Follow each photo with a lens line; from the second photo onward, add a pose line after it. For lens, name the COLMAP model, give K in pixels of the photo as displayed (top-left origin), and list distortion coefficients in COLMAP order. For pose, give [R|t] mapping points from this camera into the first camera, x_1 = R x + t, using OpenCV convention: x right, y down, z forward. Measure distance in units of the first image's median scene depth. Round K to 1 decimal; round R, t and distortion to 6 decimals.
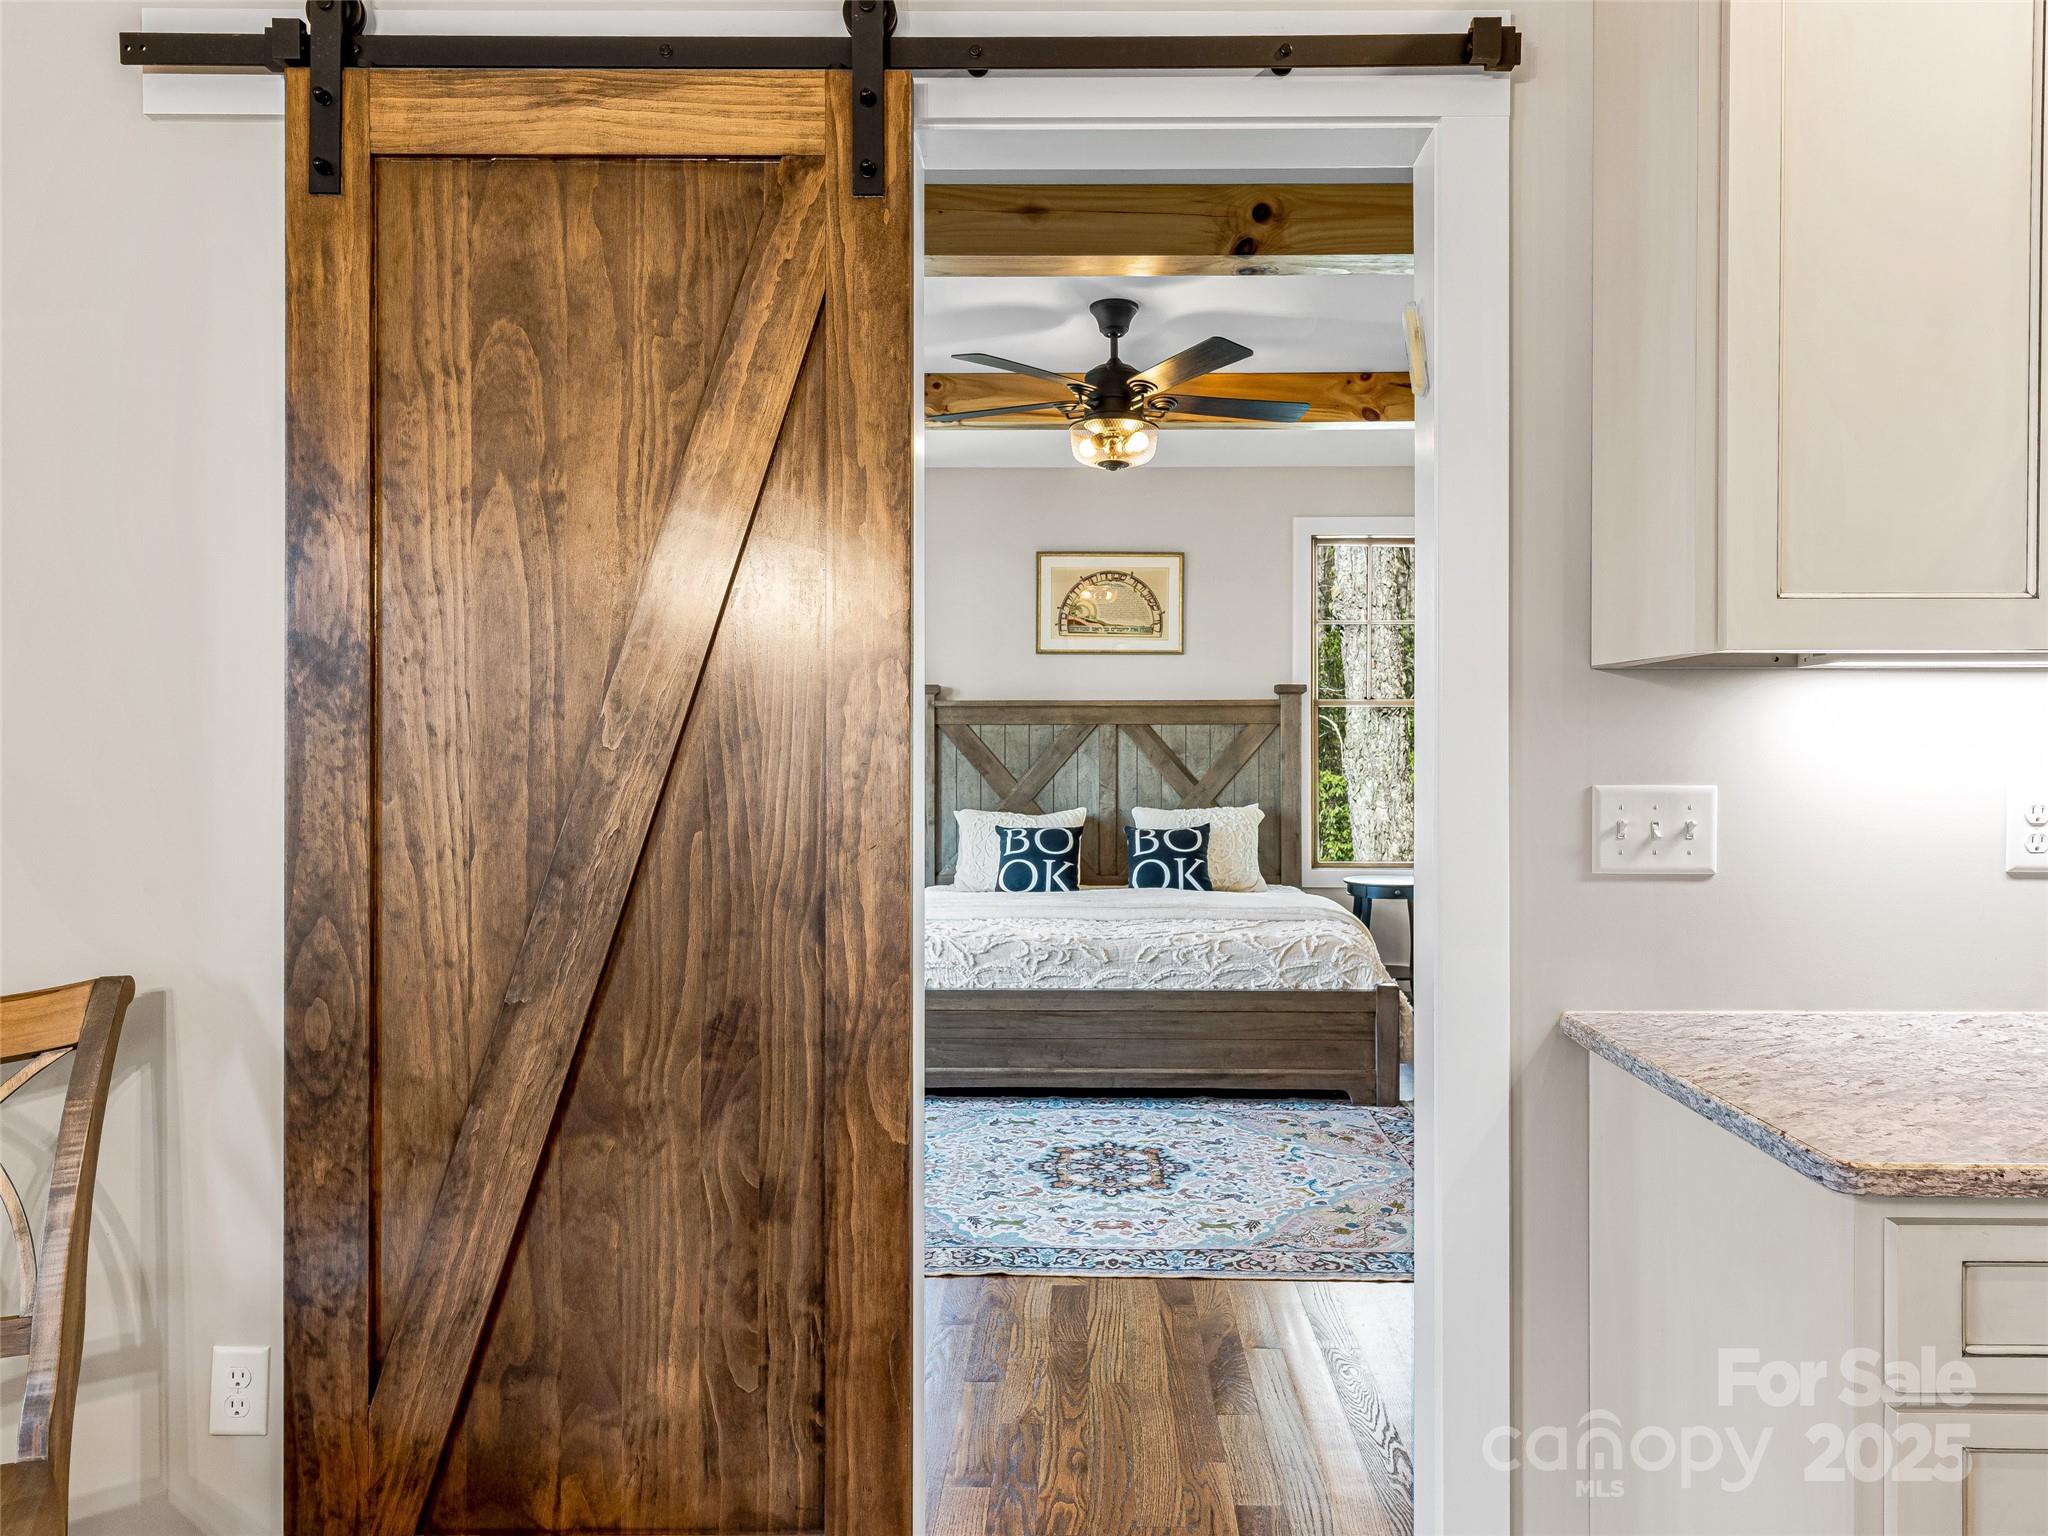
lens RADIAL K [[1280.9, 0, 971.4], [0, 1280.9, 758.2], [0, 0, 1]] dist [0.004619, -0.007252]
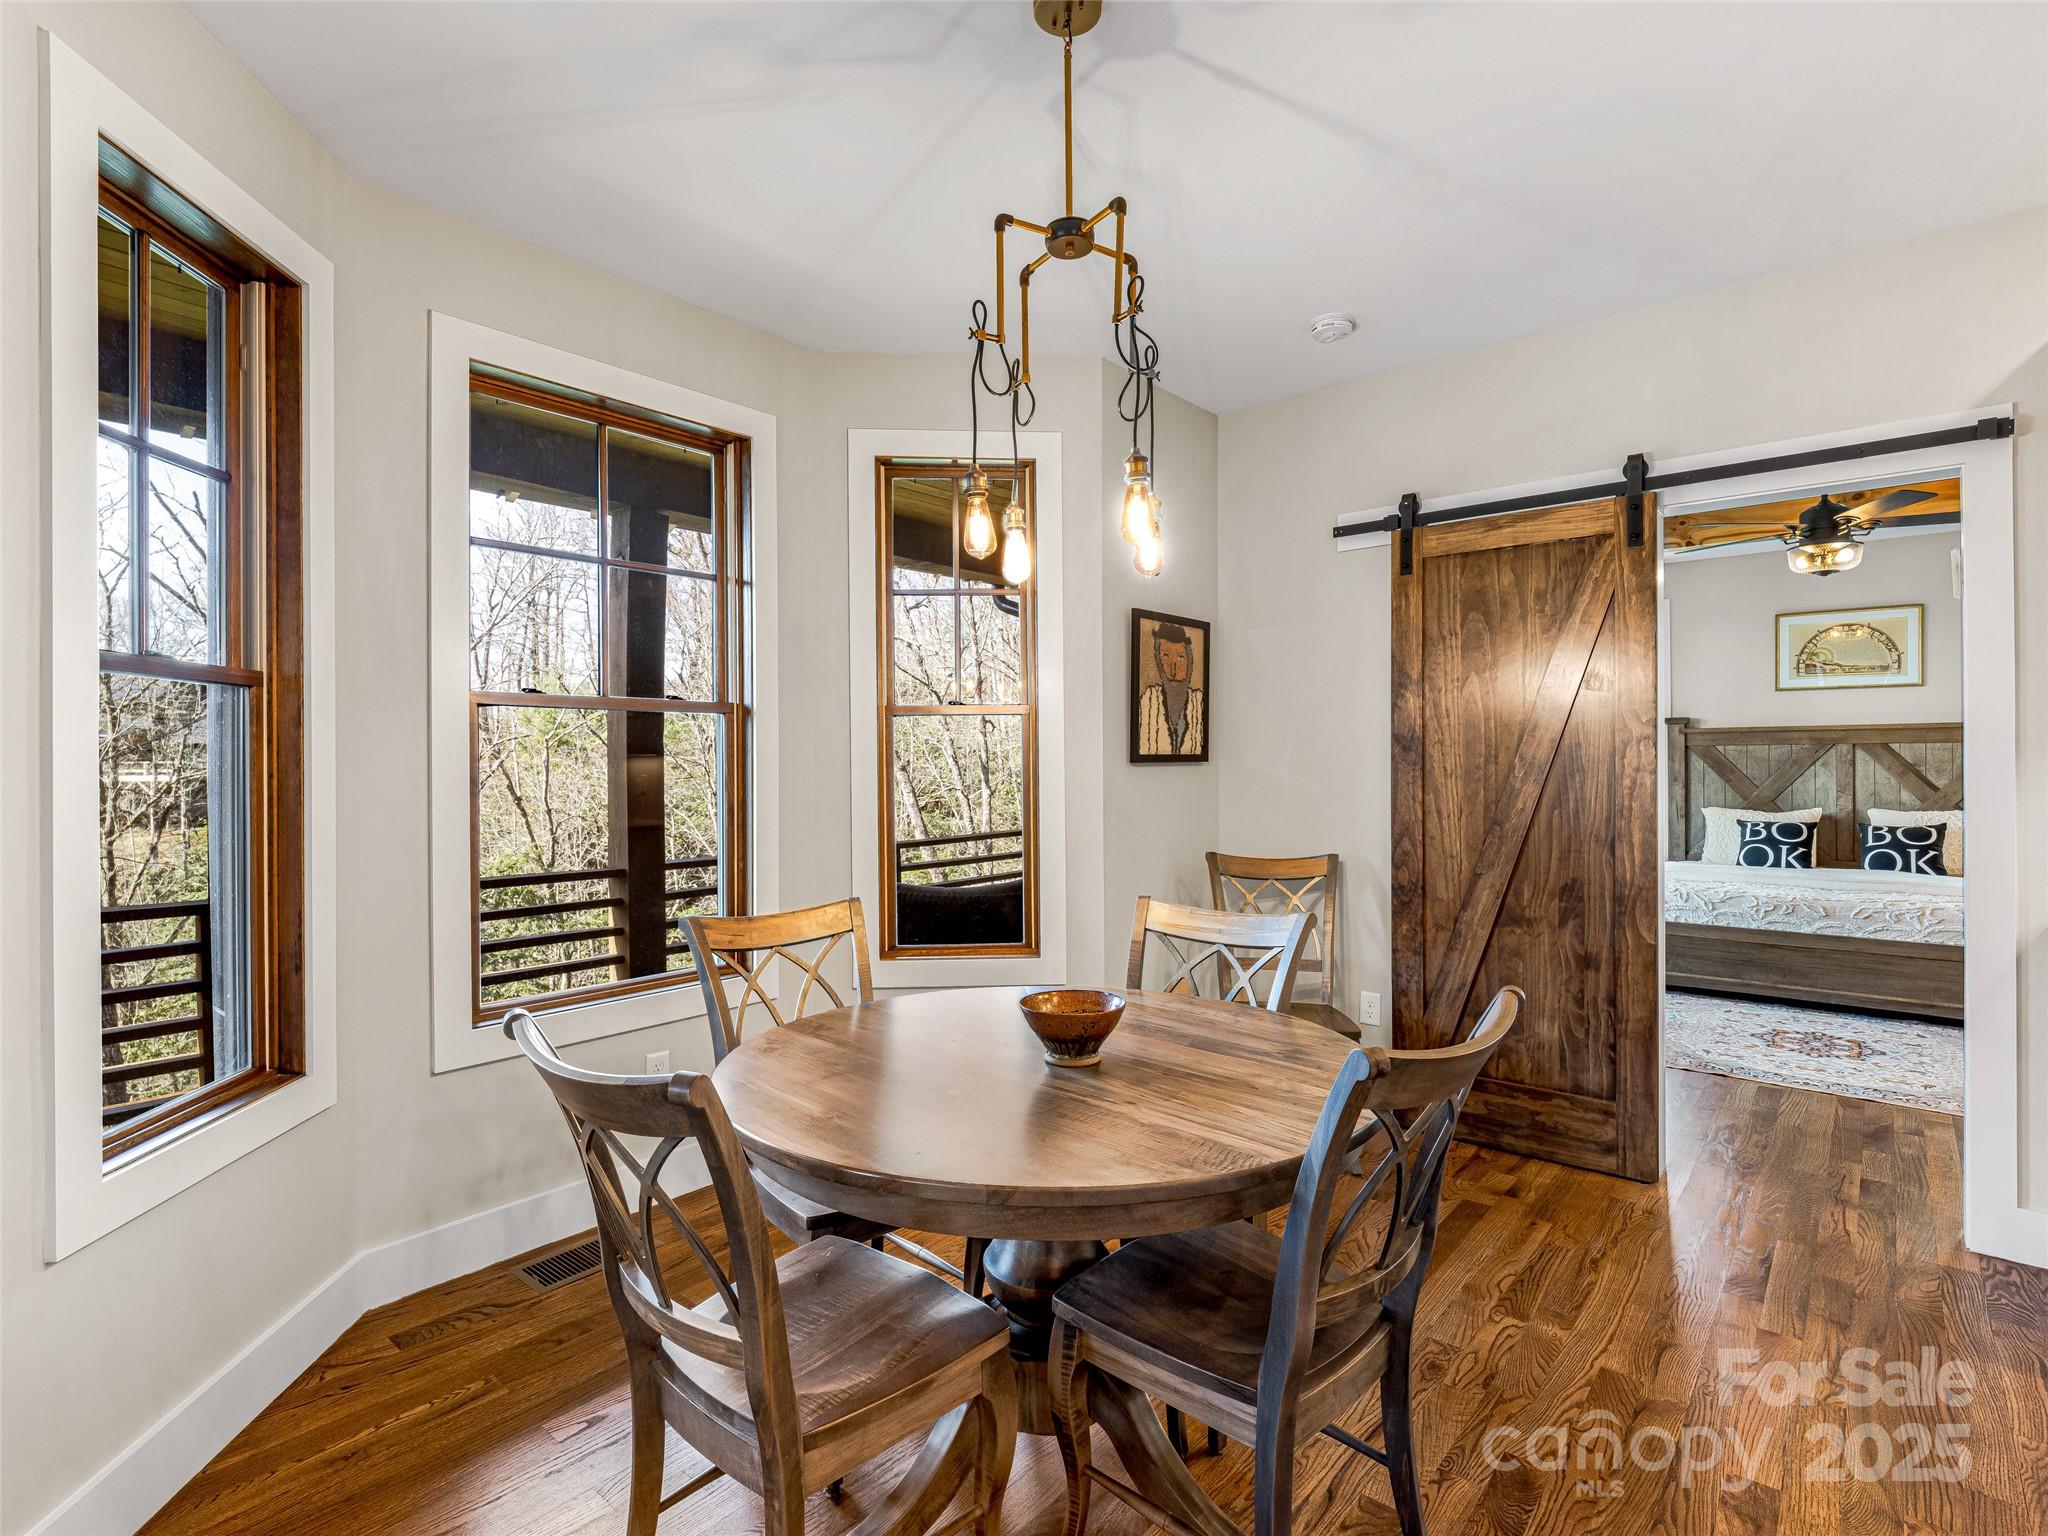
lens RADIAL K [[988.0, 0, 1038.3], [0, 988.0, 758.7], [0, 0, 1]] dist [-0.003745, -0.001352]
pose [[0.815757, -0.003531, -0.578384, 0.033870], [0.001463, 0.999991, -0.004042, -0.016088], [0.578393, 0.002451, 0.815755, -0.520110]]
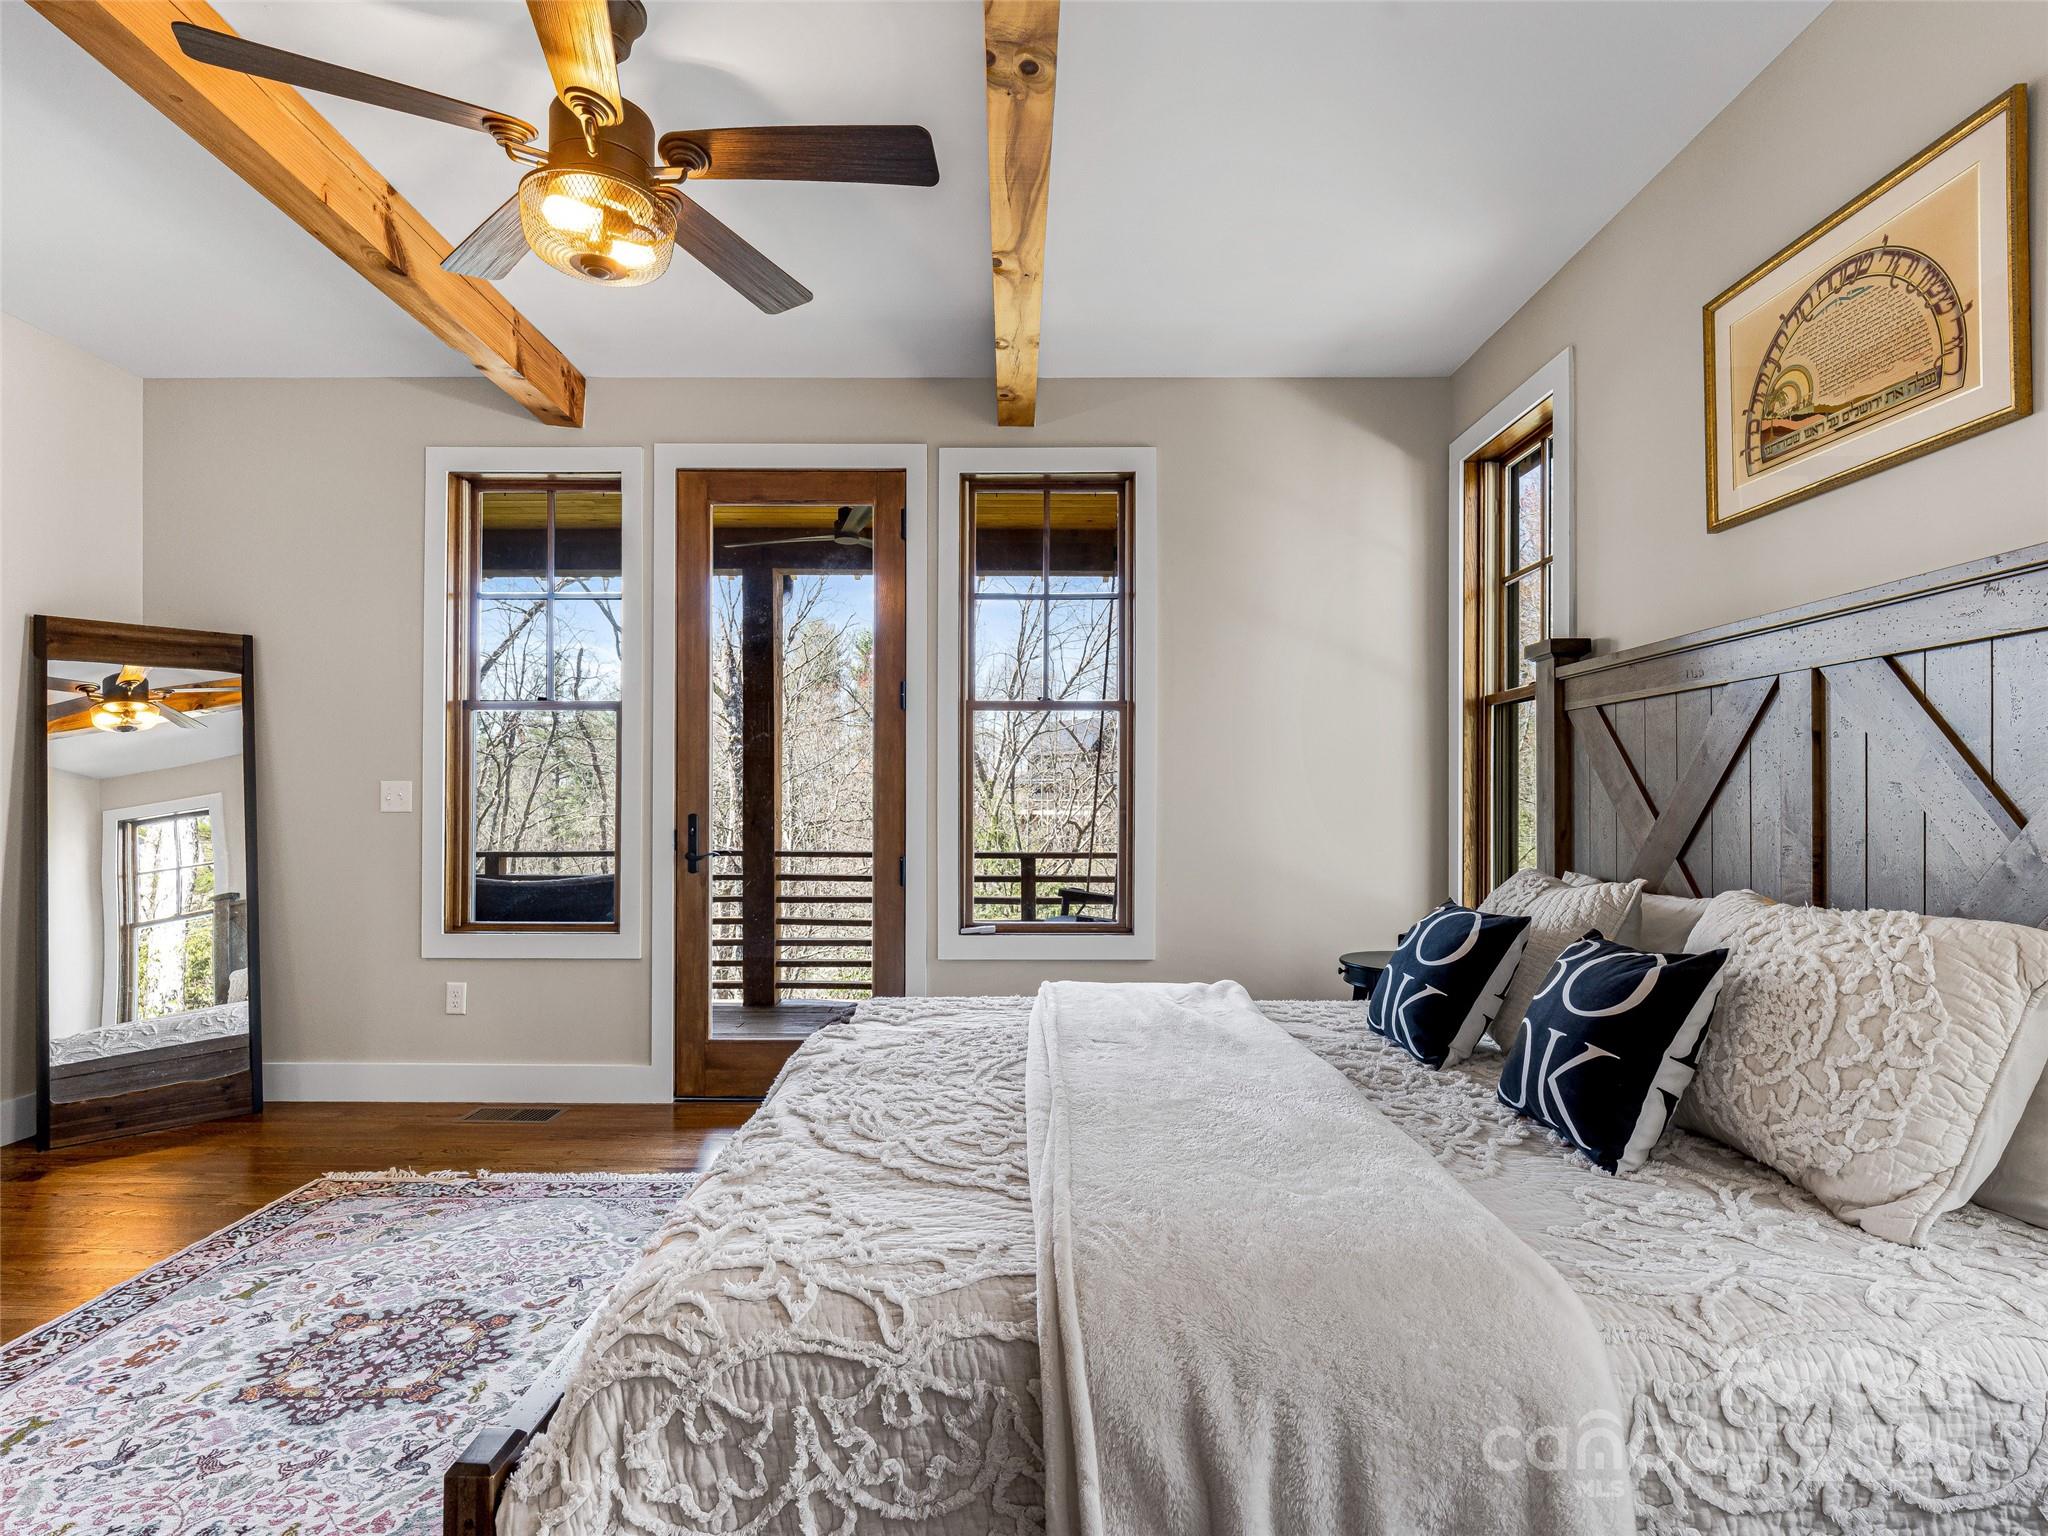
lens RADIAL K [[988.0, 0, 1093.3], [0, 988.0, 785.8], [0, 0, 1]] dist [-0.003745, -0.001352]
pose [[0.092527, -0.020321, -0.995503, 0.722539], [0.005082, 0.999788, -0.019936, 0.028293], [0.995697, -0.003215, 0.092611, 1.426968]]
